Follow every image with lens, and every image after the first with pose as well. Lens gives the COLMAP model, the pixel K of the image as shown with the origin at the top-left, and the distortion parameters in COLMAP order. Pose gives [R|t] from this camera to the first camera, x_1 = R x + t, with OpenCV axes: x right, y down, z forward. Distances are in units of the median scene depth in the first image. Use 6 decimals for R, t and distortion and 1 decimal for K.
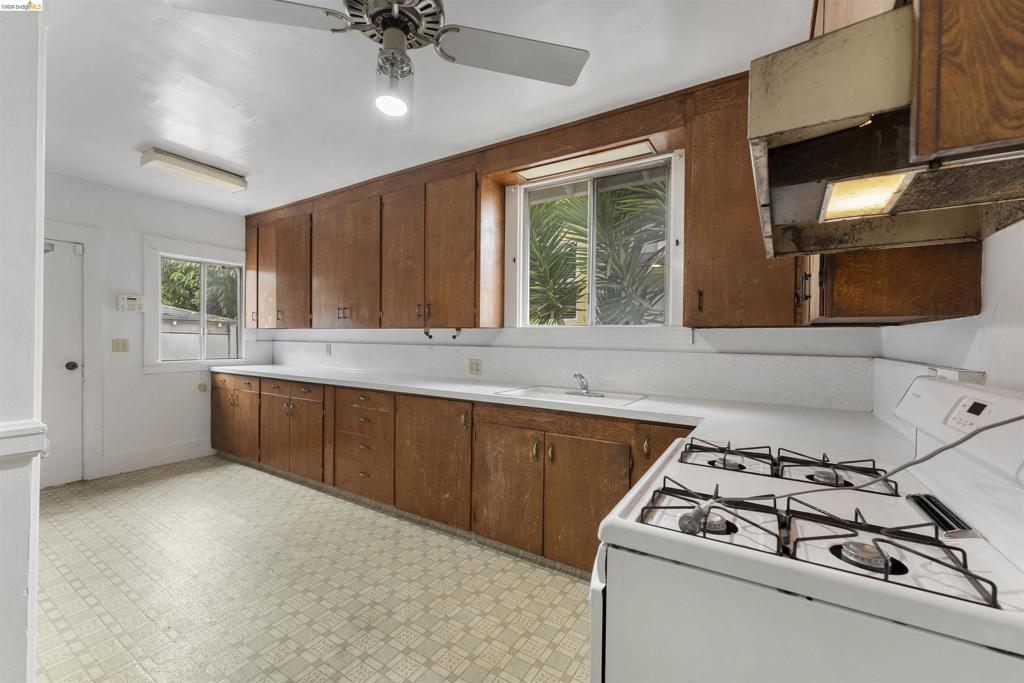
lens RADIAL K [[424.6, 0, 517.2], [0, 424.6, 340.4], [0, 0, 1]] dist [-0.009625, 0.001255]
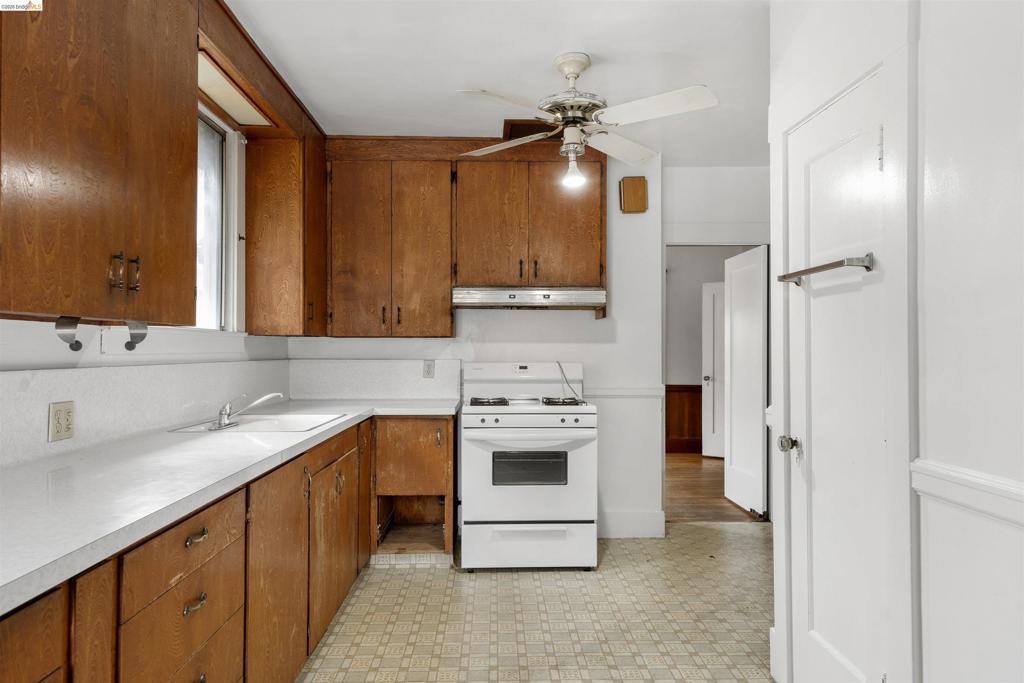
lens RADIAL K [[692.9, 0, 504.2], [0, 692.9, 343.9], [0, 0, 1]] dist [0.014063, -0.002453]
pose [[-0.541842, -0.006947, 0.840452, -0.904816], [-0.002742, 0.999975, 0.006498, -0.015595], [-0.840476, 0.001217, -0.541847, 1.053761]]
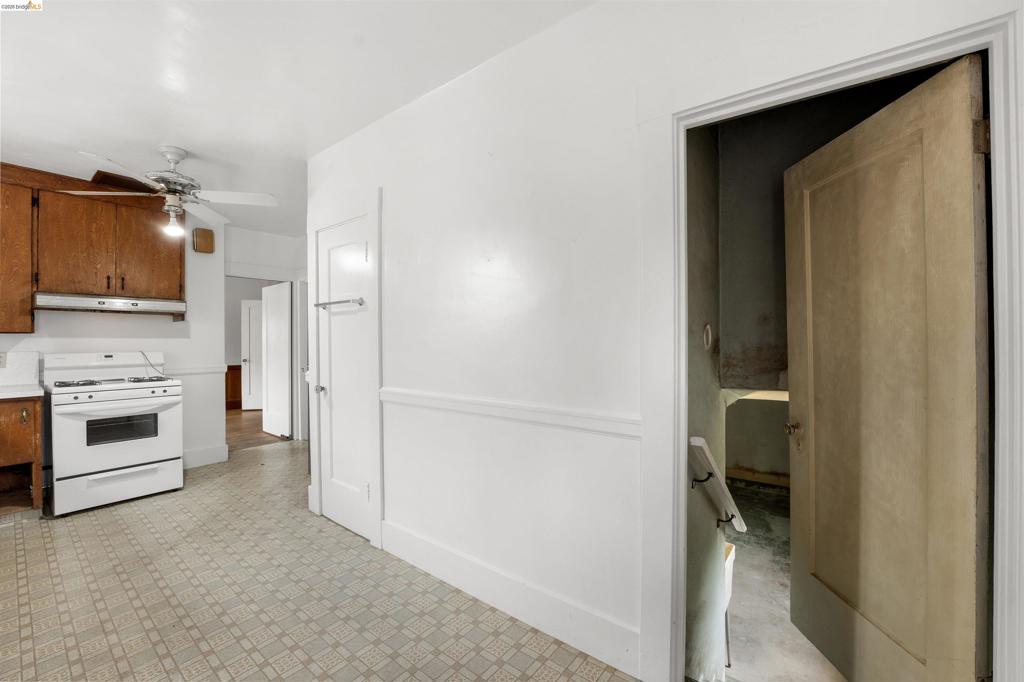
lens RADIAL K [[424.6, 0, 490.4], [0, 424.6, 342.5], [0, 0, 1]] dist [-0.009625, 0.001255]
pose [[-0.988294, -0.008459, 0.152329, -0.939328], [-0.006794, 0.999911, 0.011445, -0.016115], [-0.152412, 0.010276, -0.988264, 1.230100]]
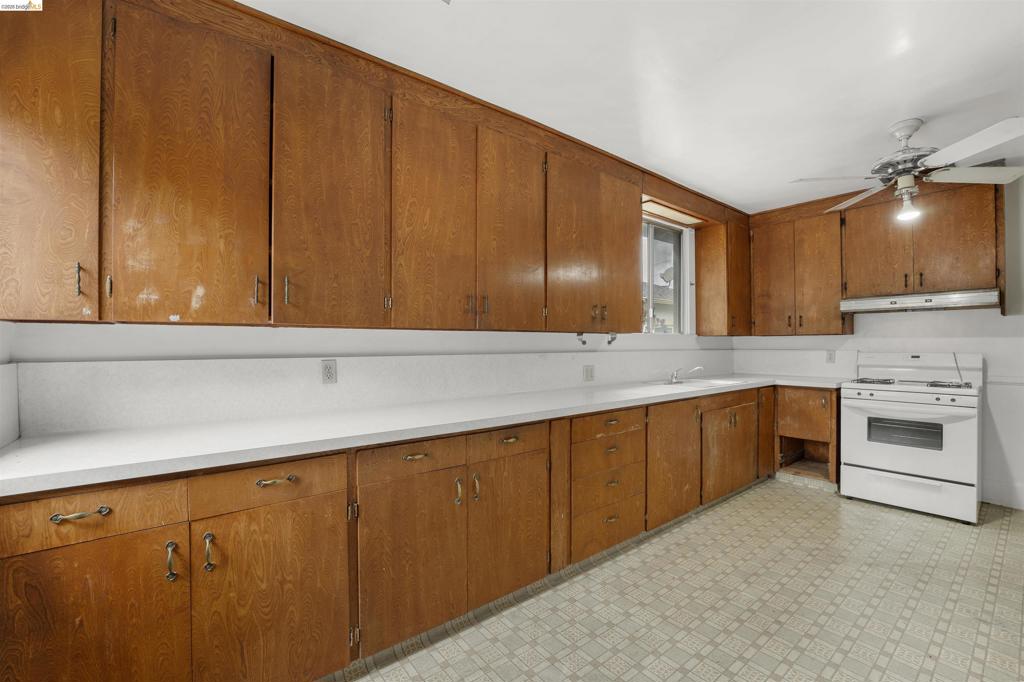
lens RADIAL K [[424.6, 0, 517.9], [0, 424.6, 343.7], [0, 0, 1]] dist [-0.009625, 0.001255]
pose [[0.328793, -0.011215, 0.944336, -1.120951], [0.014797, 0.999868, 0.006722, -0.015389], [-0.944286, 0.011763, 0.328915, 0.873647]]
